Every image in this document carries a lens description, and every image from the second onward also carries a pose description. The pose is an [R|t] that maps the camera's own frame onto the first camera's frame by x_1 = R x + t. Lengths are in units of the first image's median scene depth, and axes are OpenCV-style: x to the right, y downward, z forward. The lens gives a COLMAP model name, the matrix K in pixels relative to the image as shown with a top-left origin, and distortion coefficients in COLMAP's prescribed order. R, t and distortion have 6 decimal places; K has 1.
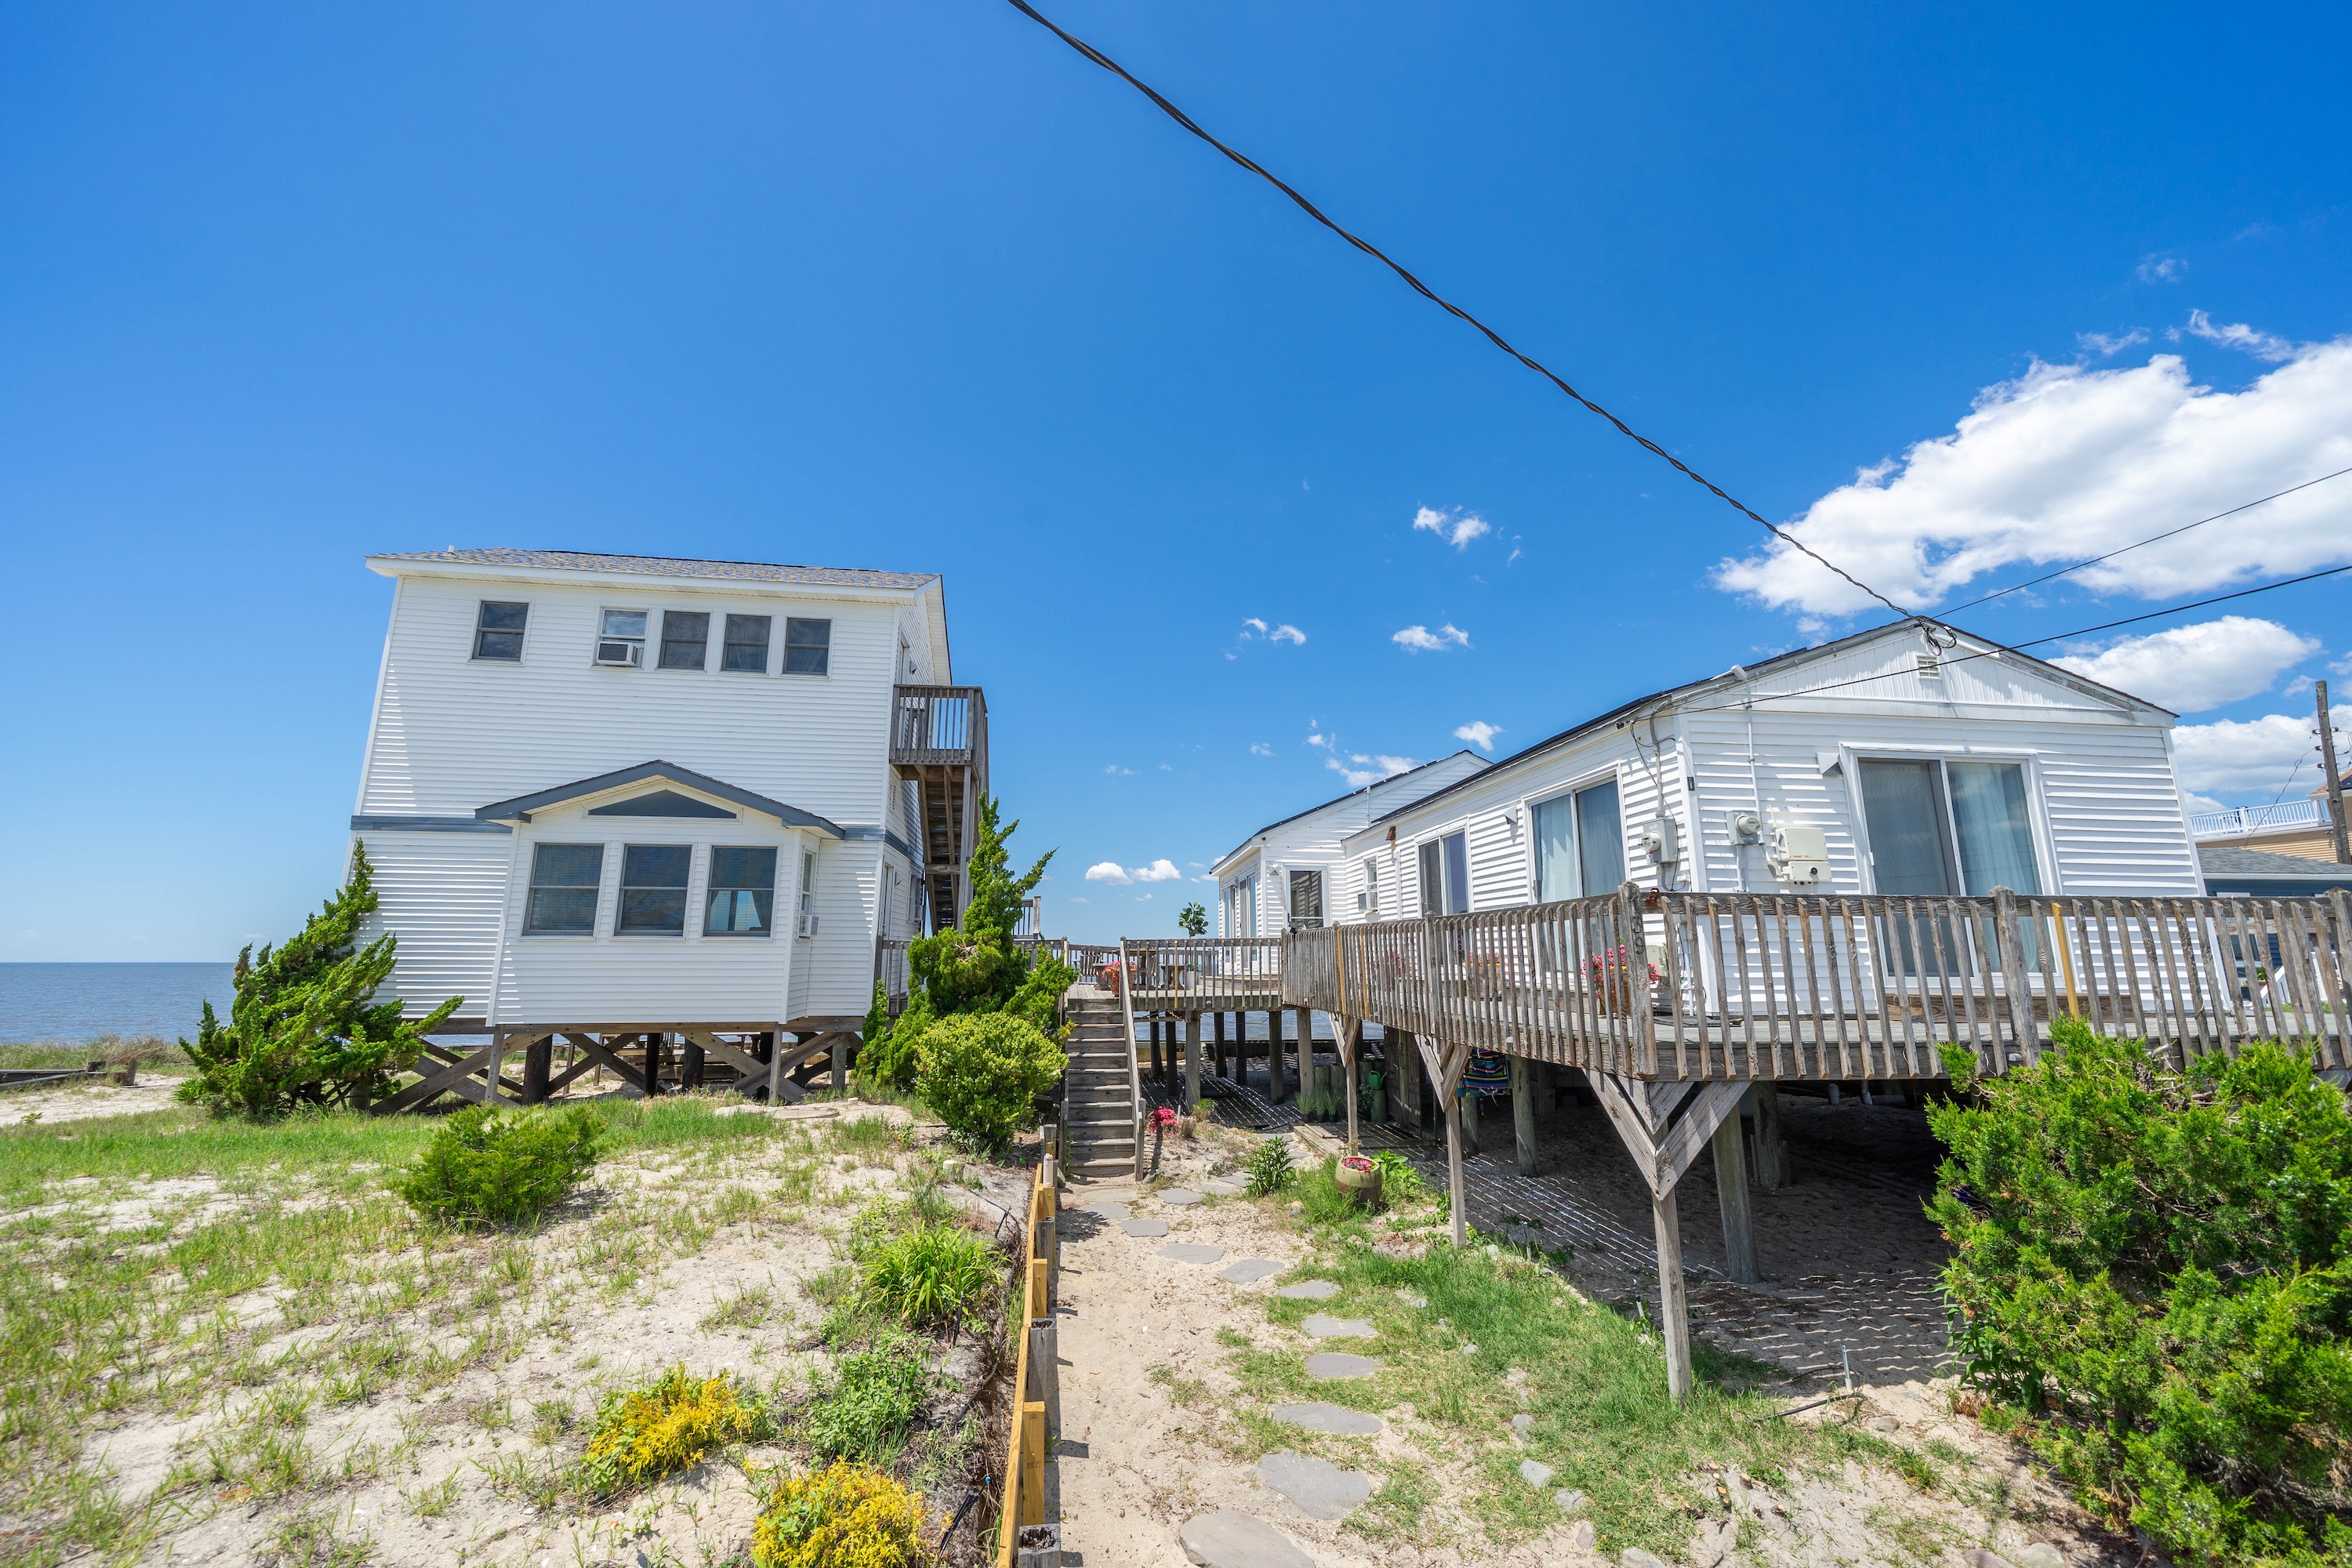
lens RADIAL K [[874.0, 0, 1176.0], [0, 874.0, 784.0], [0, 0, 1]] dist [-0.000324, -0.000013]
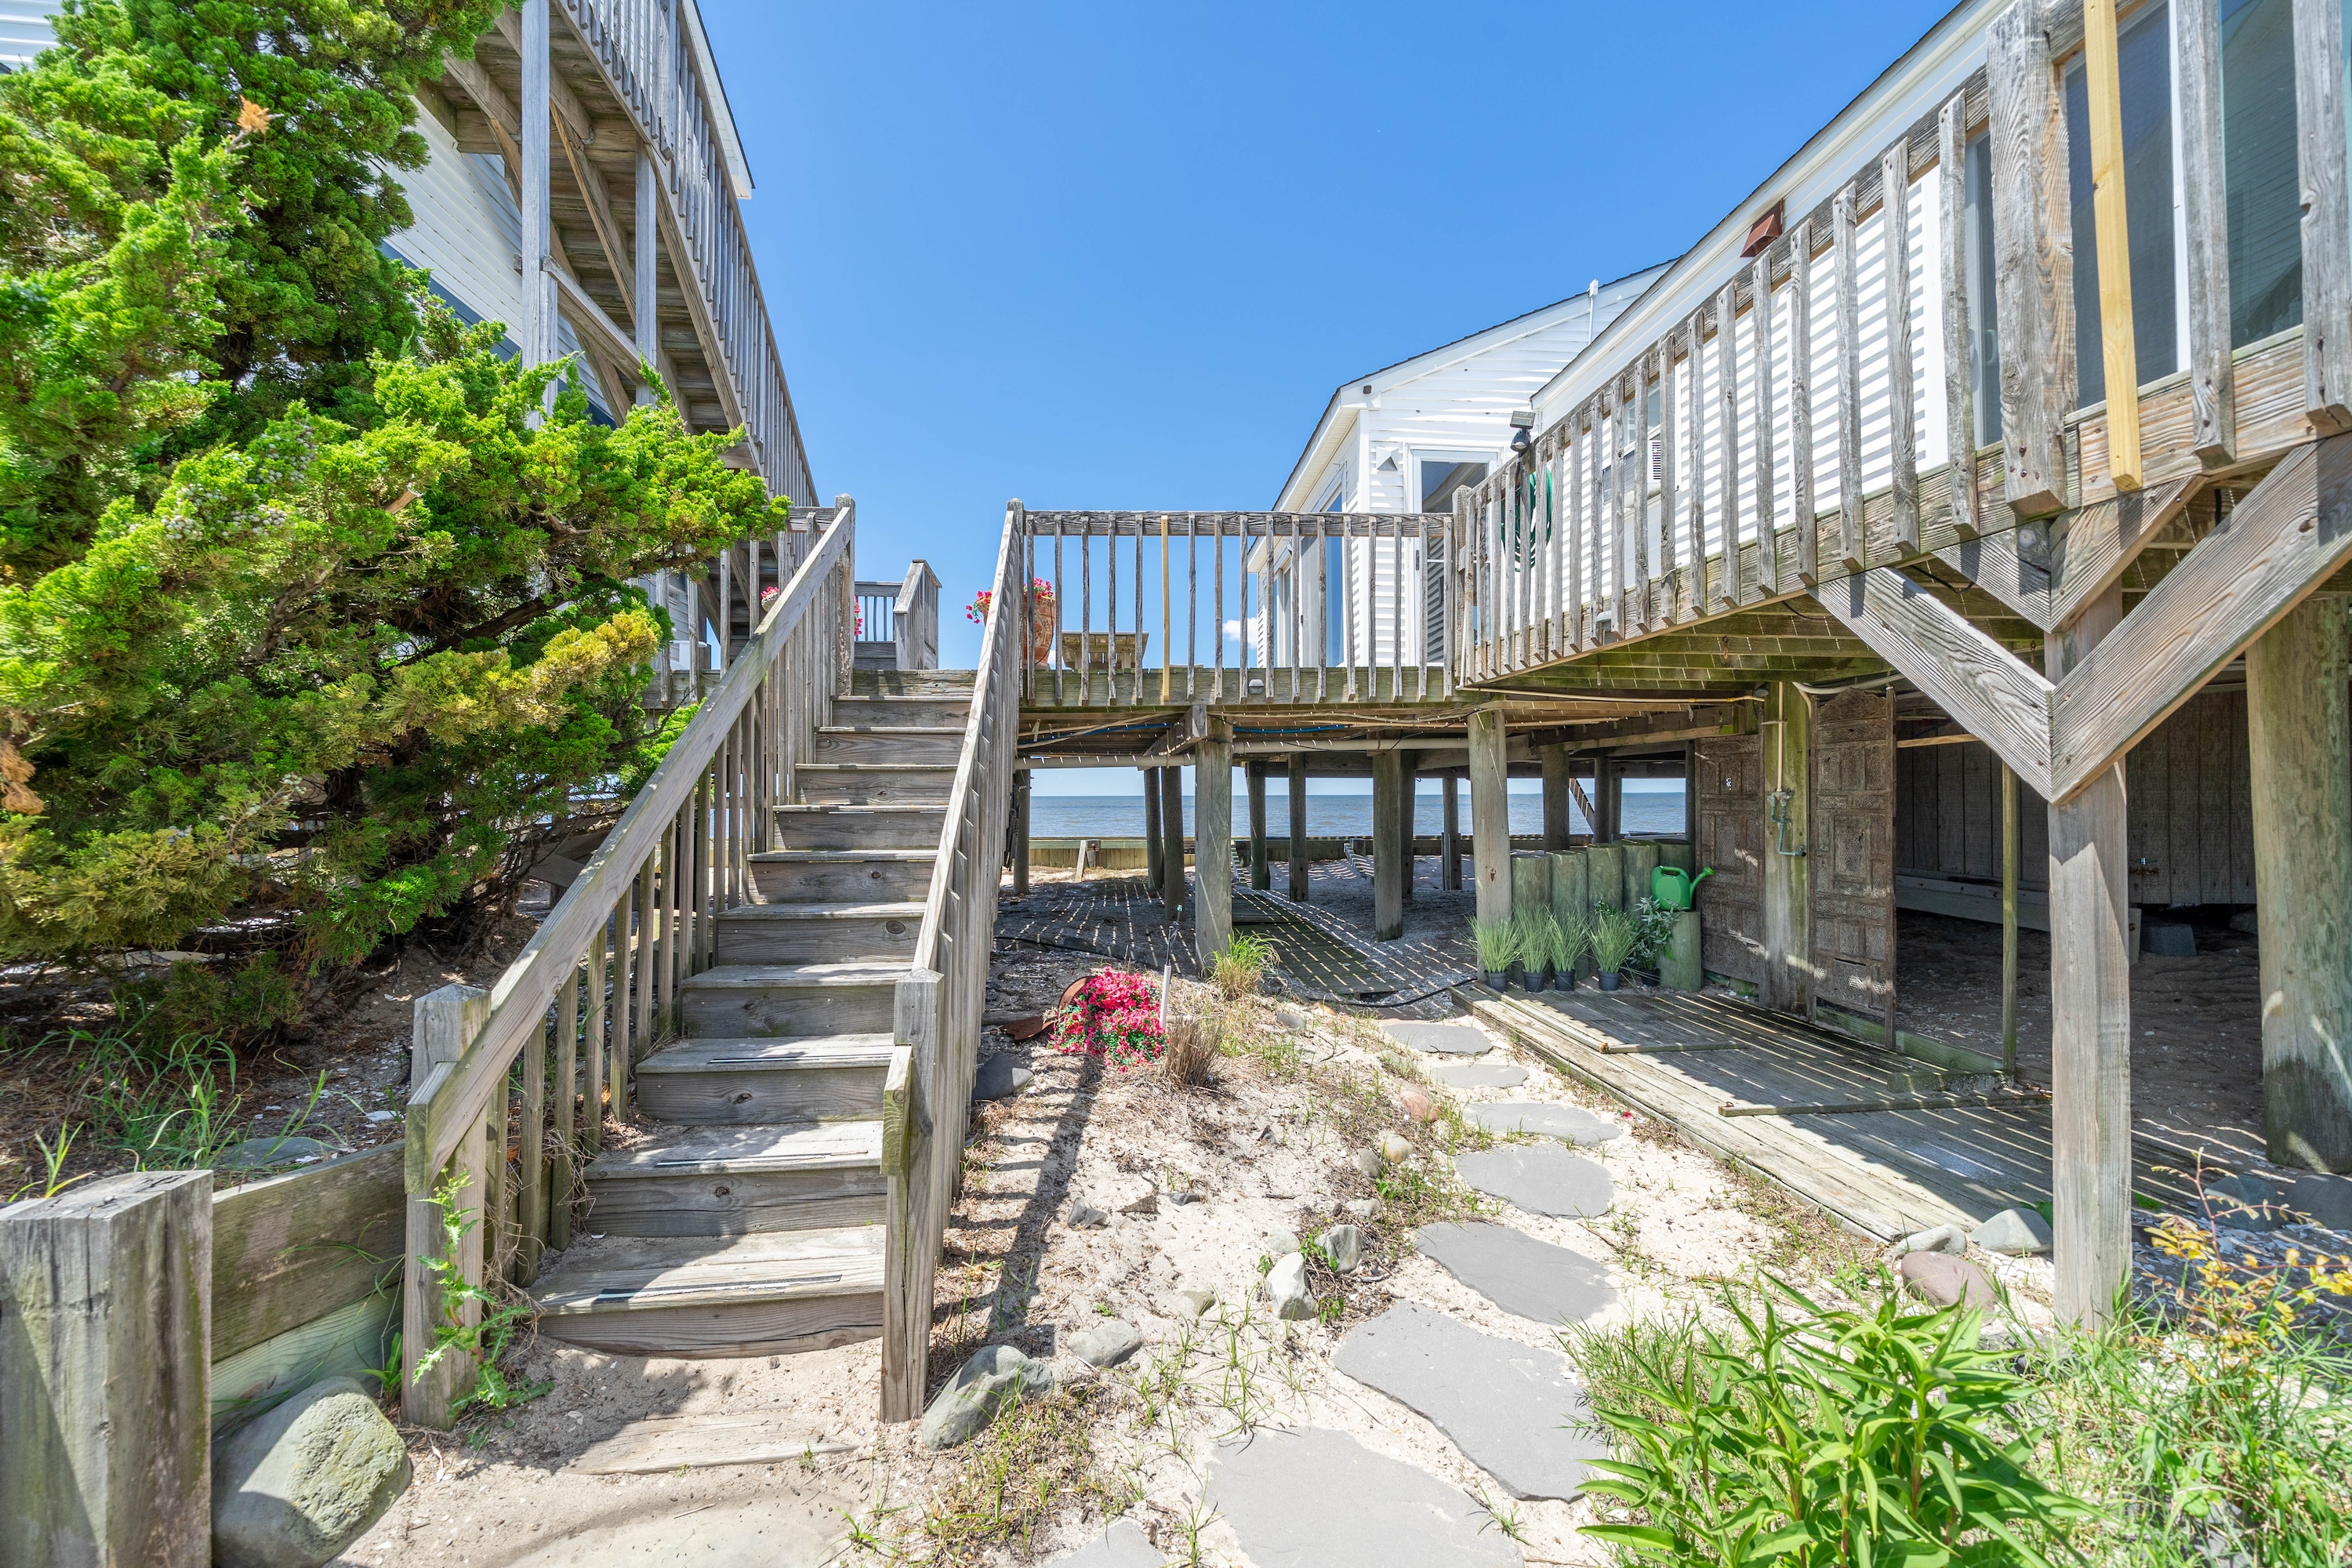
lens RADIAL K [[792.6, 0, 1176.0], [0, 792.6, 784.0], [0, 0, 1]] dist [0.000081, 0.000000]
pose [[0.999512, -0.005123, -0.030810, 0.017914], [0.010599, 0.983550, 0.180325, 0.297314], [0.029379, -0.180564, 0.983124, 0.857106]]
